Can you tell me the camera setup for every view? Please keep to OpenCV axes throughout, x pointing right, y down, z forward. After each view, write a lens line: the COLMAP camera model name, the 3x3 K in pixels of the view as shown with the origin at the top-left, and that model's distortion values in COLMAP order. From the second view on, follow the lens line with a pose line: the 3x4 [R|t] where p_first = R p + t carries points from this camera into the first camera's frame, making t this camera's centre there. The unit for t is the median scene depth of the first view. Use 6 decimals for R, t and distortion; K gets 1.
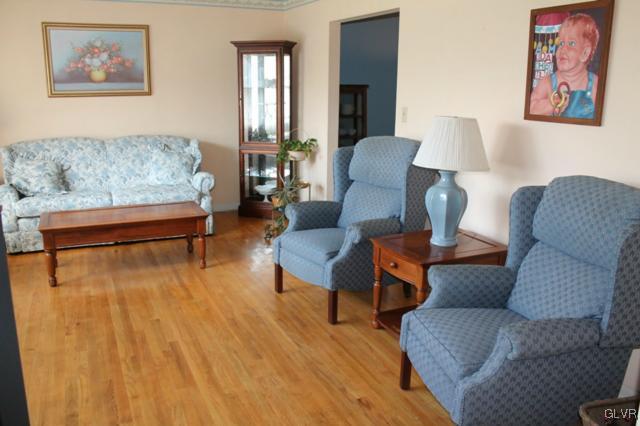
lens RADIAL K [[551.1, 0, 321.1], [0, 551.1, 212.7], [0, 0, 1]] dist [-0.129900, 0.095209]
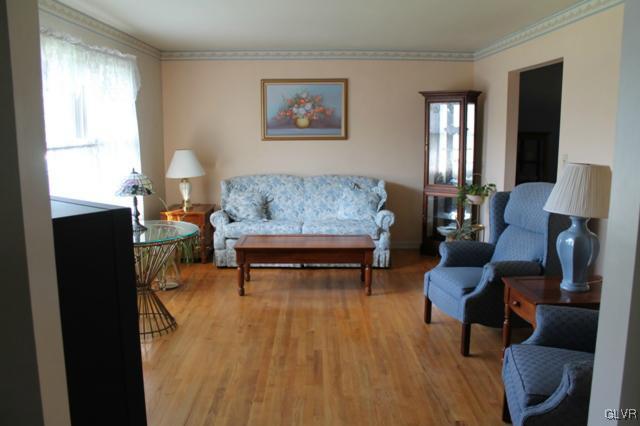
lens RADIAL K [[551.1, 0, 320.8], [0, 551.1, 212.7], [0, 0, 1]] dist [-0.129900, 0.095209]
pose [[0.916309, 0.051838, -0.397103, 0.129328], [-0.083054, 0.994627, -0.061807, 0.011649], [0.391765, 0.089615, 0.915691, -0.070270]]
